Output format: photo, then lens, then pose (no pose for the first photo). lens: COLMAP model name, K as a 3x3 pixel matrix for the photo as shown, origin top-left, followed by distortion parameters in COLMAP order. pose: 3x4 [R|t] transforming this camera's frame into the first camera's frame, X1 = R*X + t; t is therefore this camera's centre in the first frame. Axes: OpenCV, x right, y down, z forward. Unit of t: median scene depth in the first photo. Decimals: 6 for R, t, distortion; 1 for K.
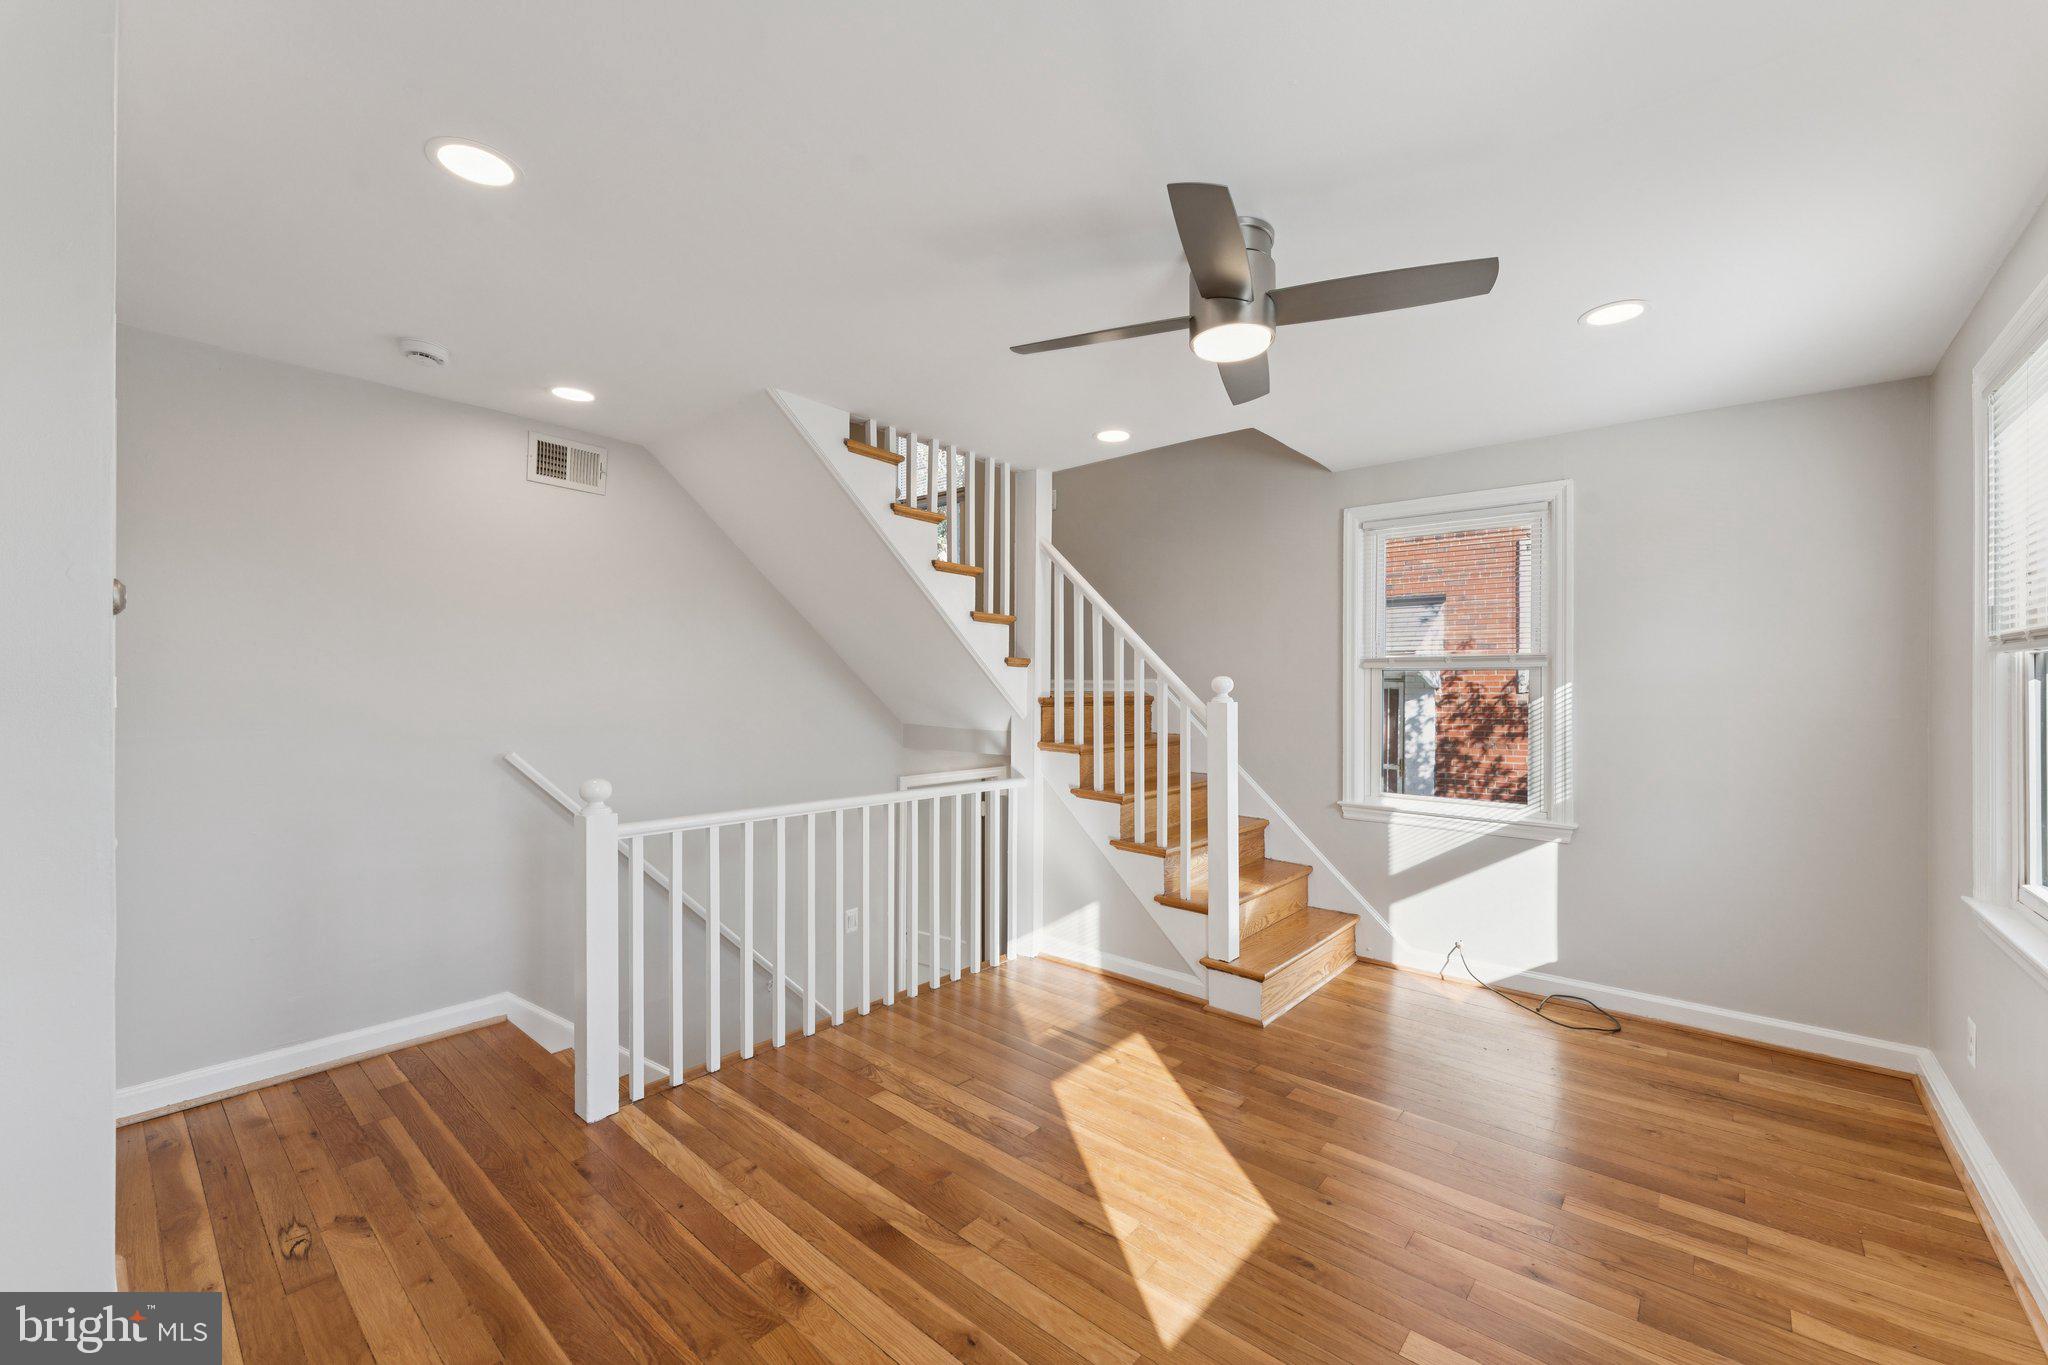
lens RADIAL K [[827.3, 0, 1017.7], [0, 827.3, 683.8], [0, 0, 1]] dist [0.002277, 0.000051]
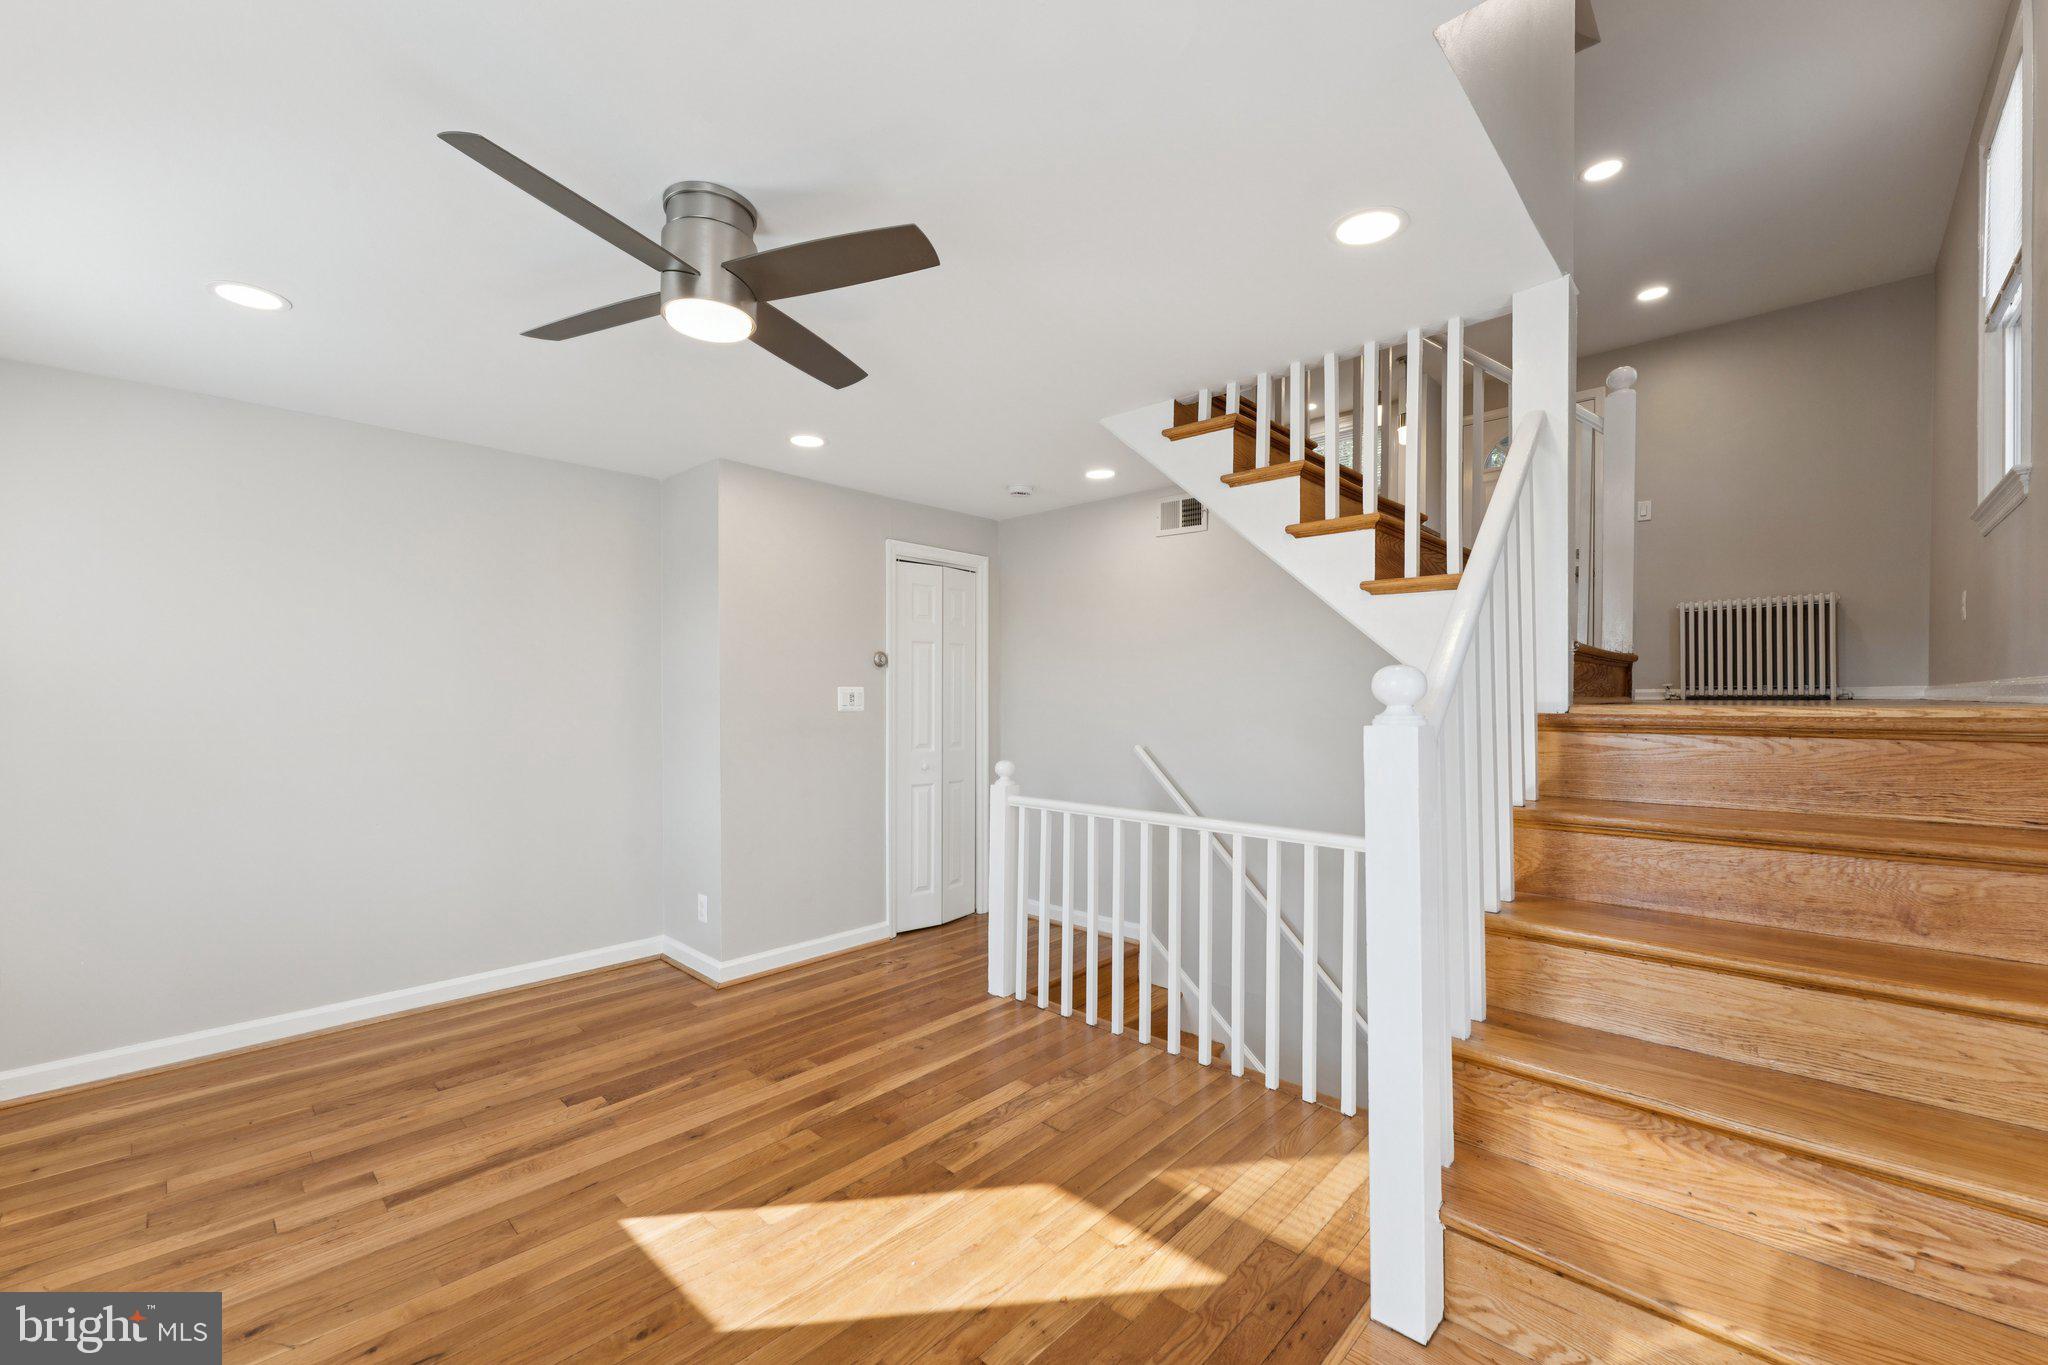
lens RADIAL K [[827.3, 0, 1012.8], [0, 827.3, 692.9], [0, 0, 1]] dist [0.002277, 0.000051]
pose [[-0.053621, -0.007907, -0.998530, 0.784147], [0.004539, 0.999956, -0.008162, 0.007950], [0.998551, -0.004970, -0.053582, 0.924692]]
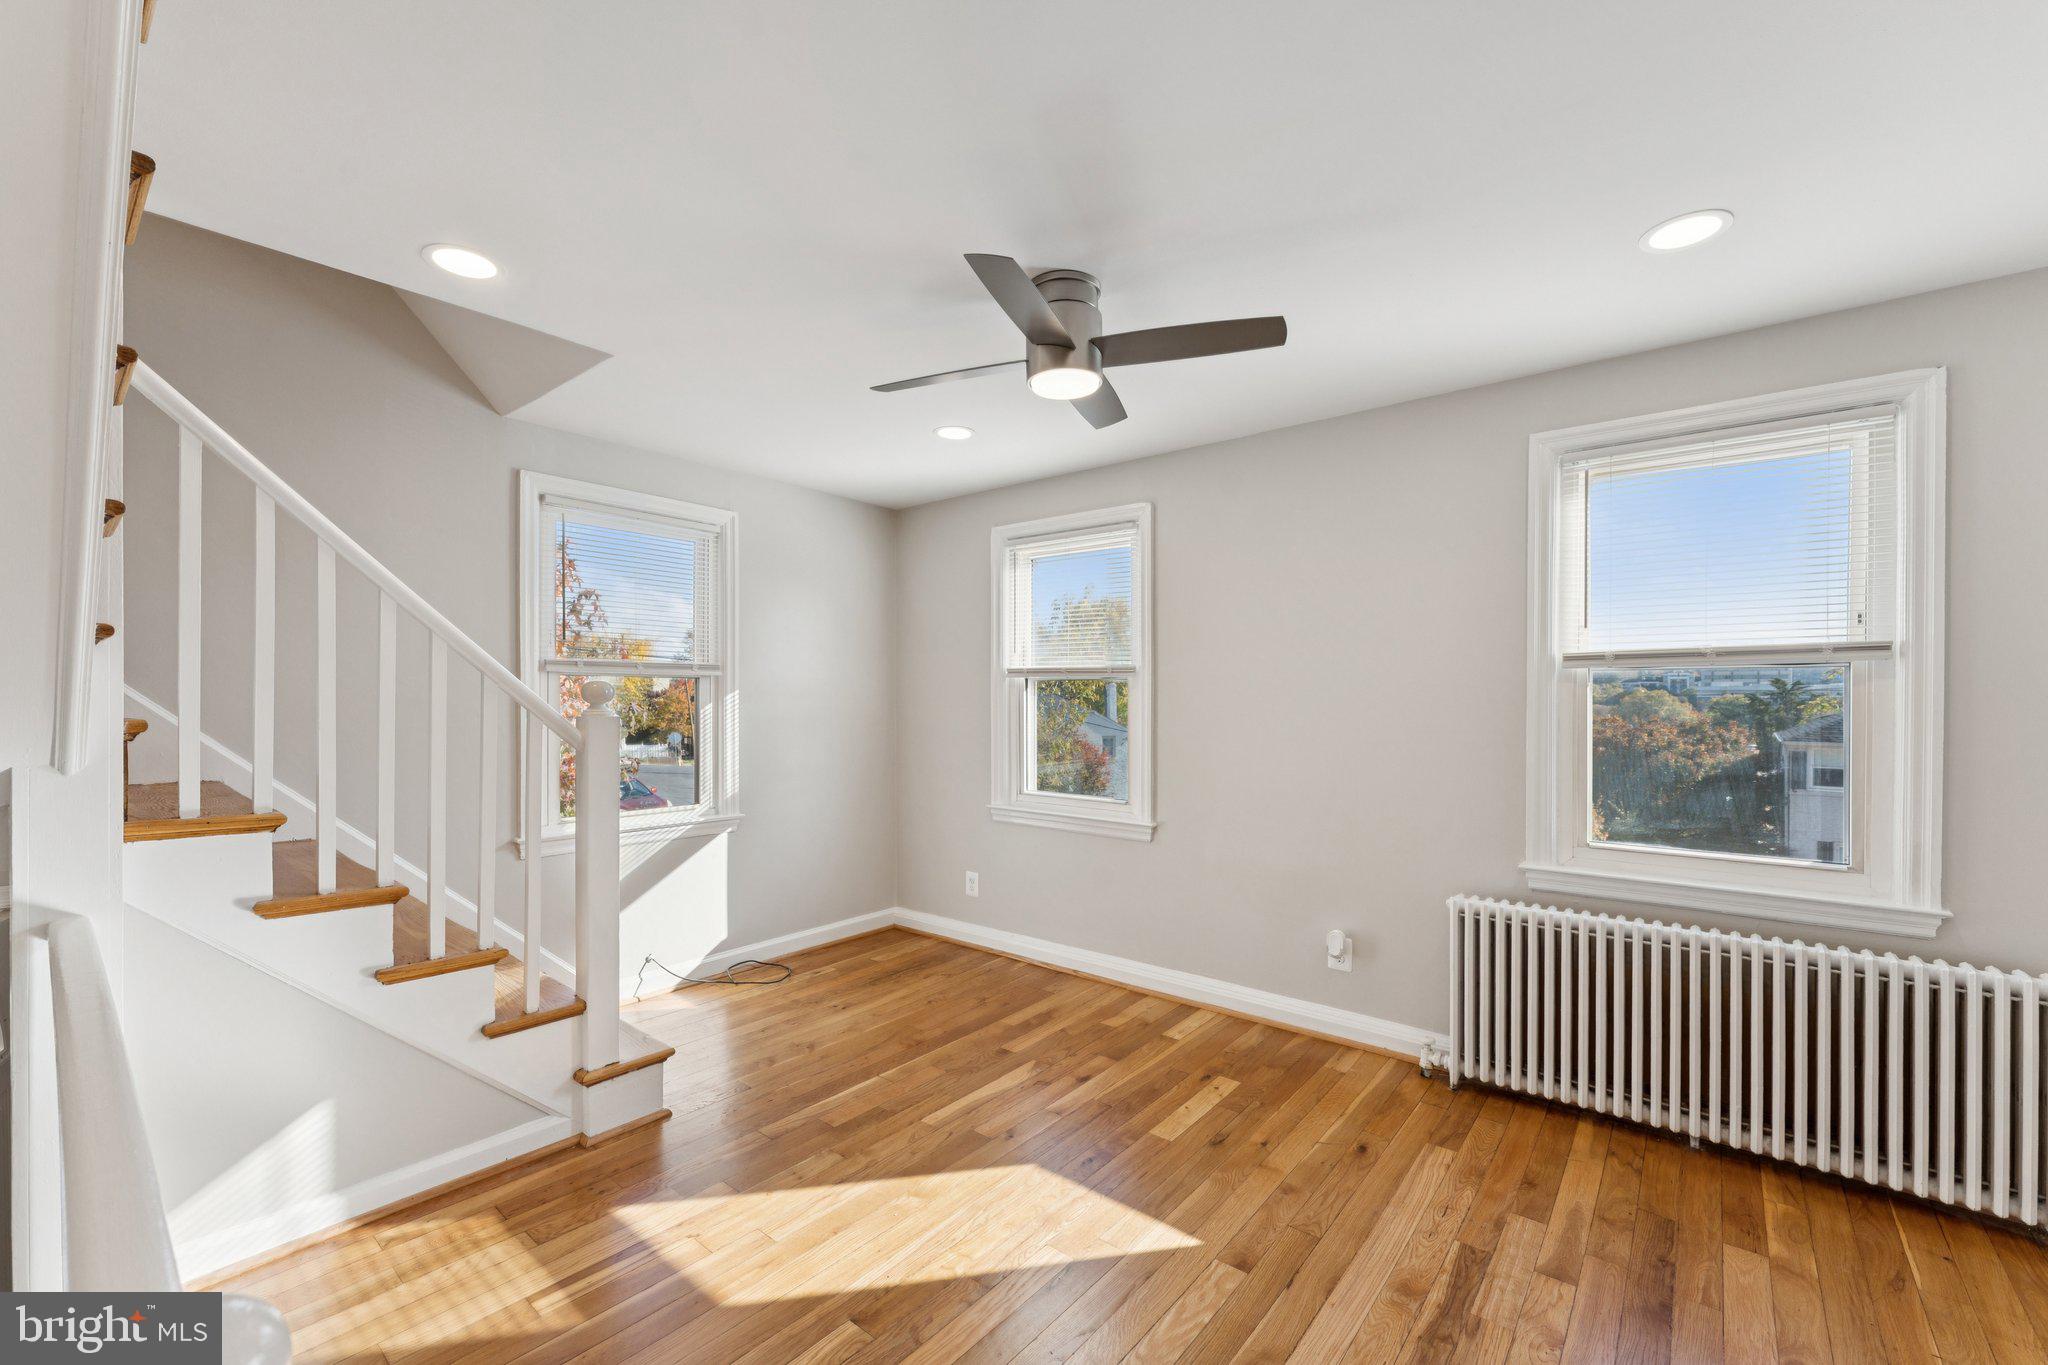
lens RADIAL K [[827.3, 0, 1042.1], [0, 827.3, 693.9], [0, 0, 1]] dist [0.002277, 0.000051]
pose [[-0.042089, -0.000743, 0.999114, -0.567476], [-0.007102, 0.999975, 0.000445, -0.000446], [-0.999089, -0.007077, -0.042094, 0.718982]]
